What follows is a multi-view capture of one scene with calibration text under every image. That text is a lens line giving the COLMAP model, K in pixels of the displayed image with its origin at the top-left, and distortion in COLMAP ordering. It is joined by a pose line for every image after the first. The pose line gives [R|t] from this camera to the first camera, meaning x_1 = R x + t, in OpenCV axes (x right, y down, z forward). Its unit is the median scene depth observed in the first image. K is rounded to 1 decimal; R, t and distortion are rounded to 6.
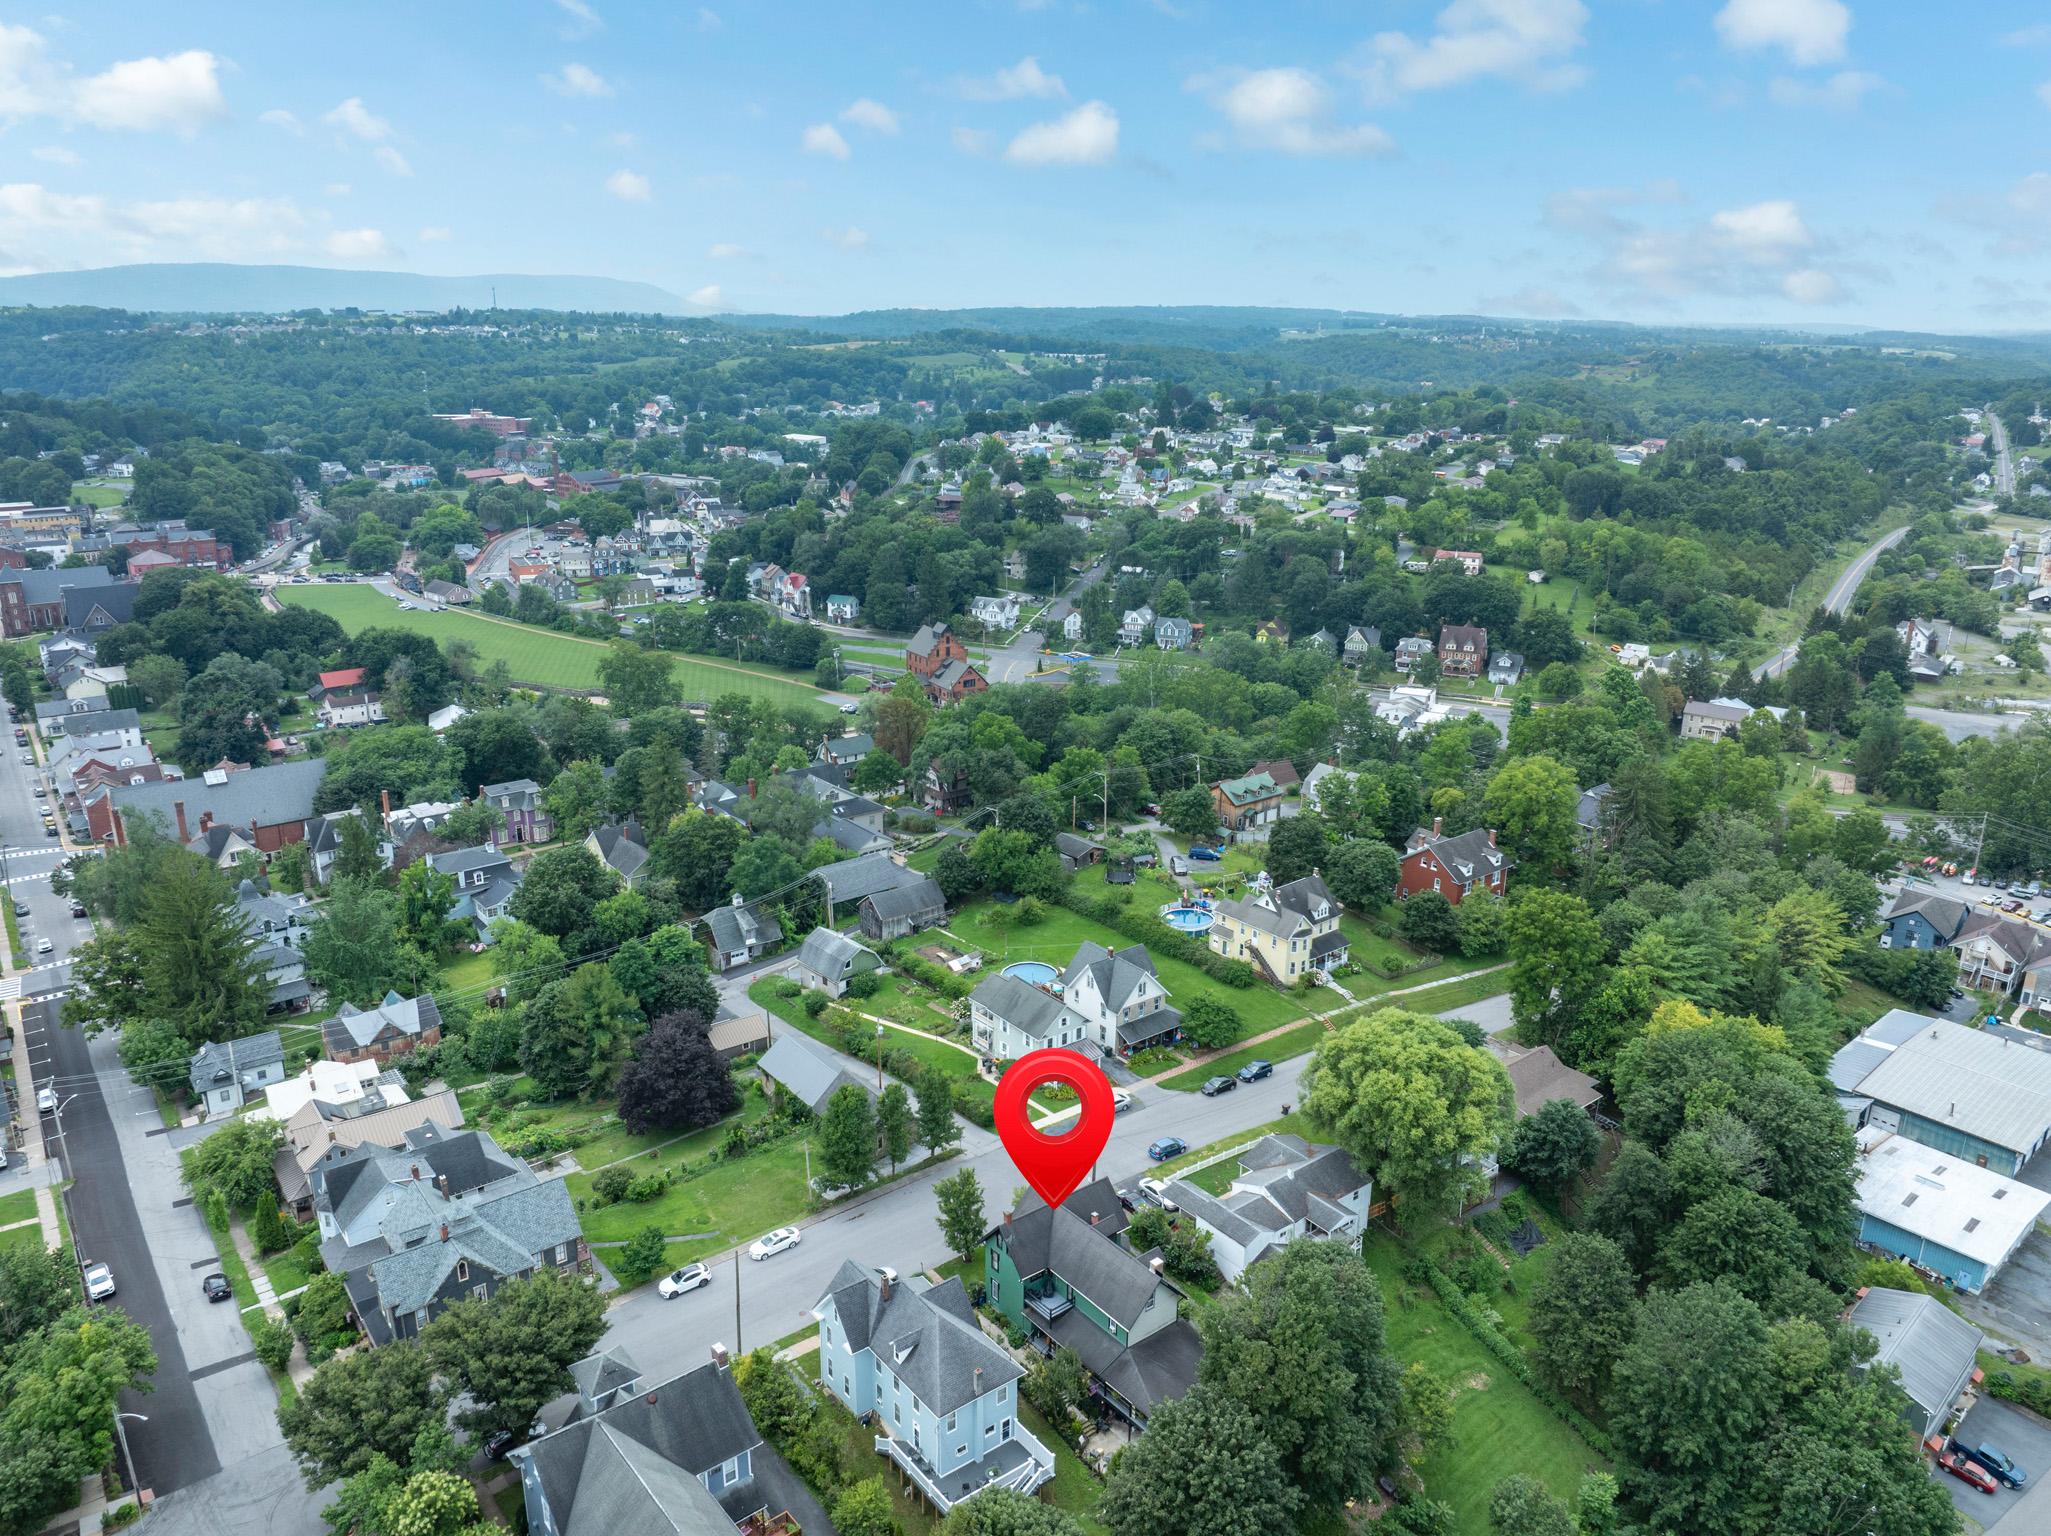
lens RADIAL K [[1439.6, 0, 1025.5], [0, 1439.6, 768.0], [0, 0, 1]] dist [-0.029535, 0.003727]
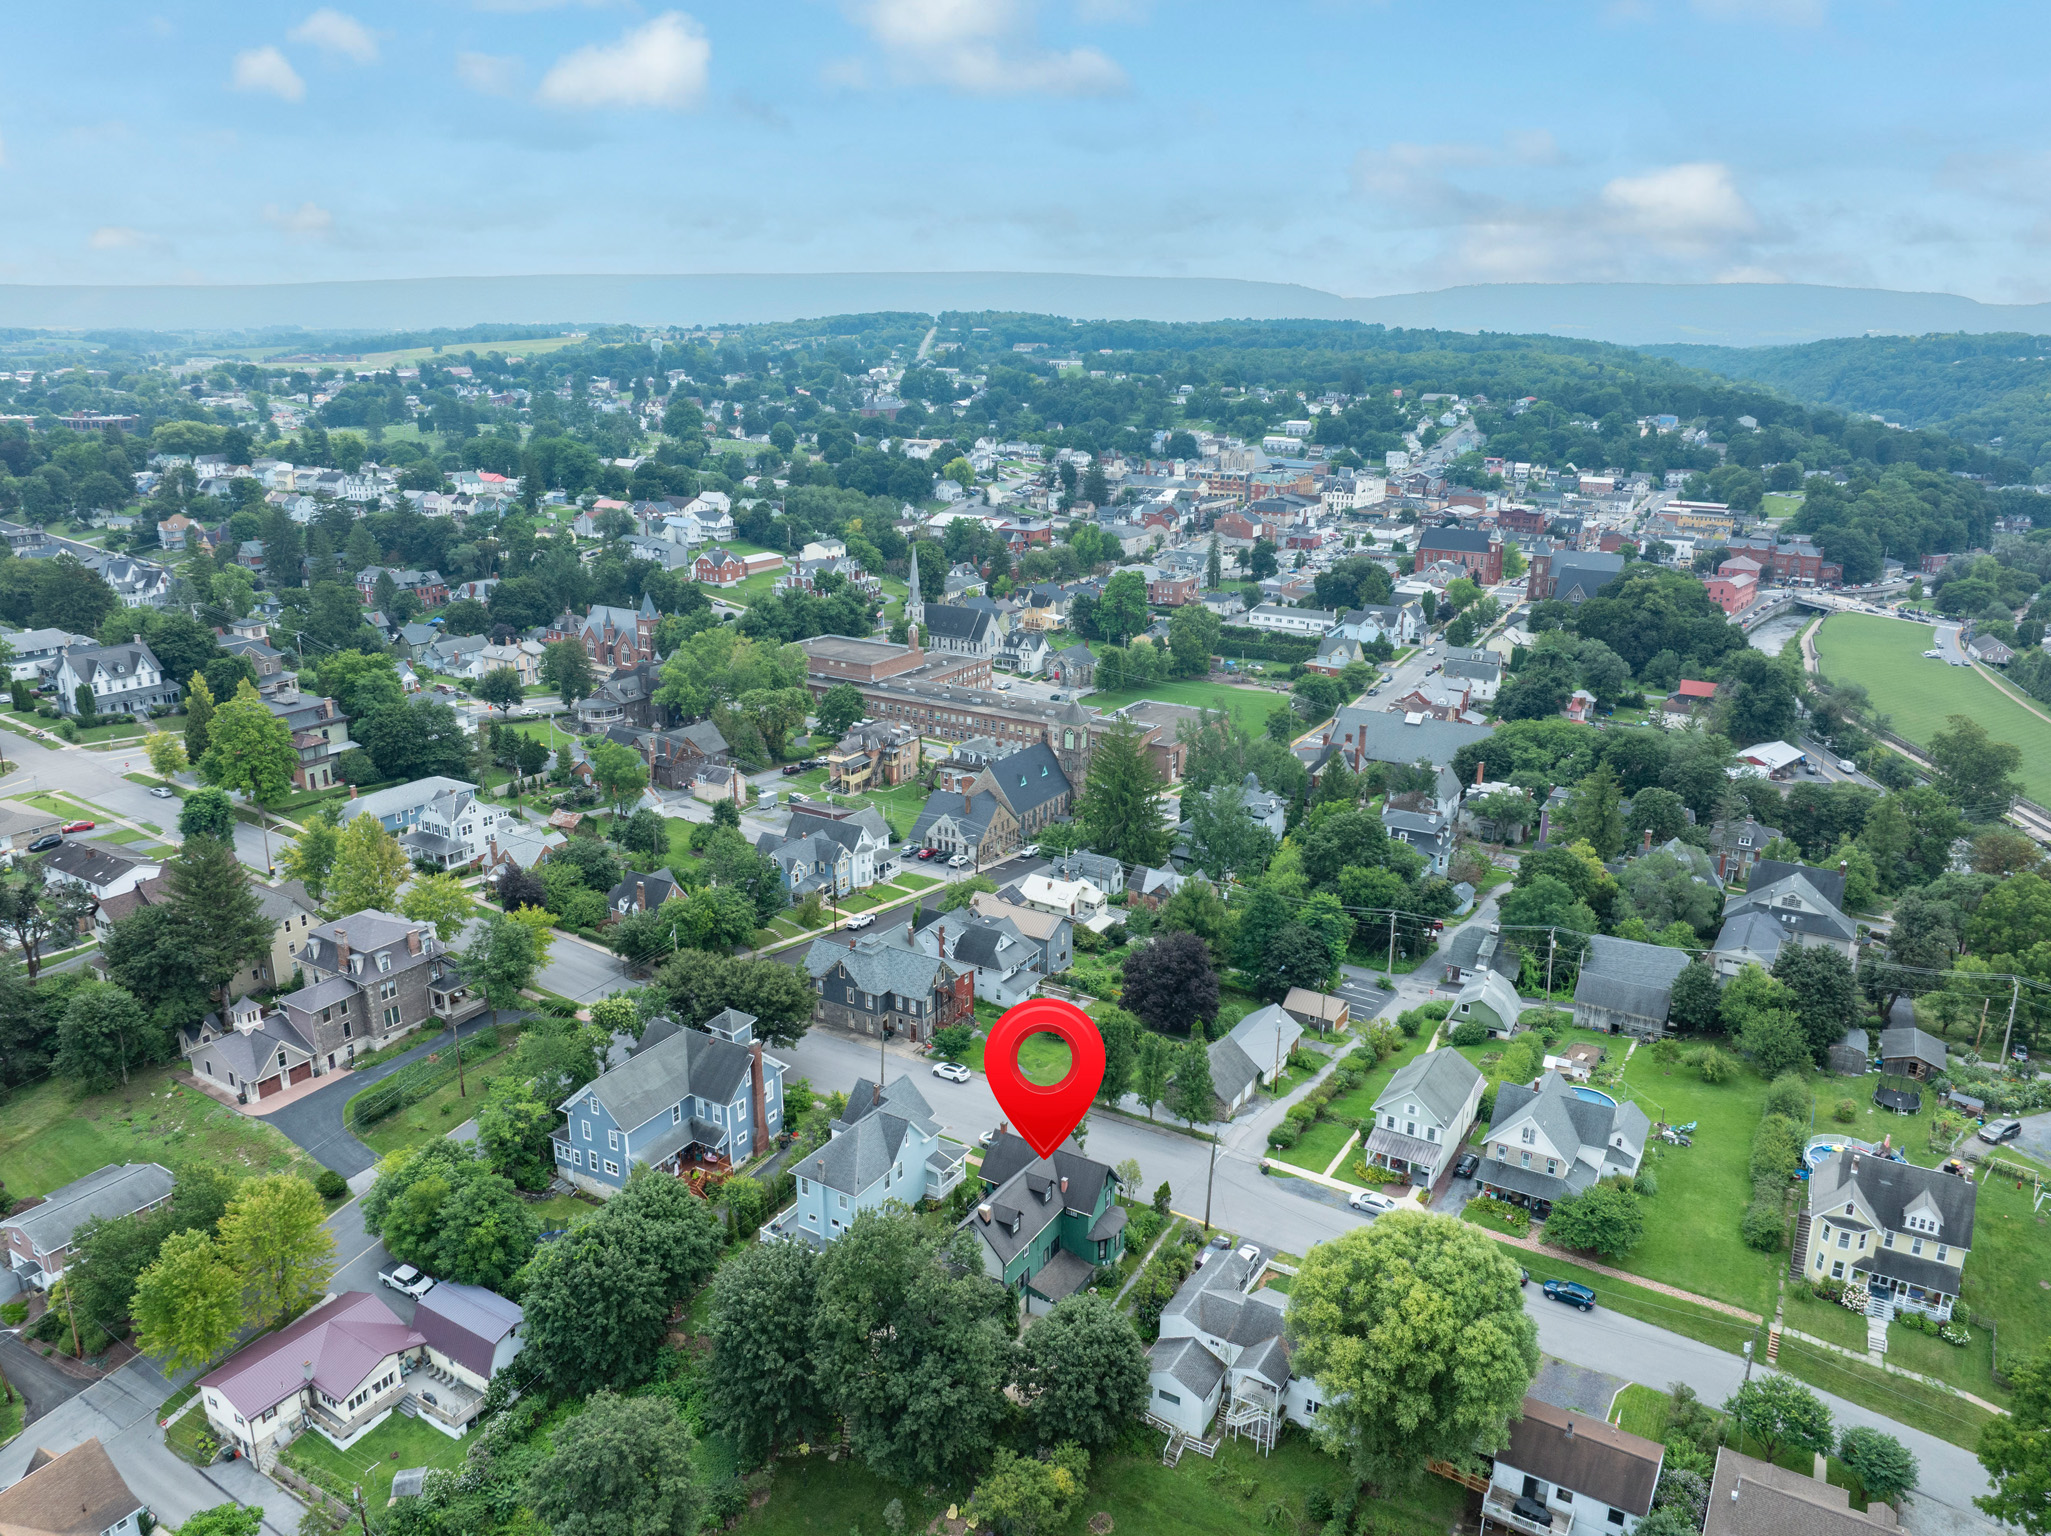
lens RADIAL K [[1439.6, 0, 1025.5], [0, 1439.6, 768.0], [0, 0, 1]] dist [-0.029535, 0.003727]
pose [[0.343585, 0.258421, -0.902867, 0.609278], [-0.273733, 0.947206, 0.166944, -0.096729], [0.898343, 0.189785, 0.396184, 0.330135]]
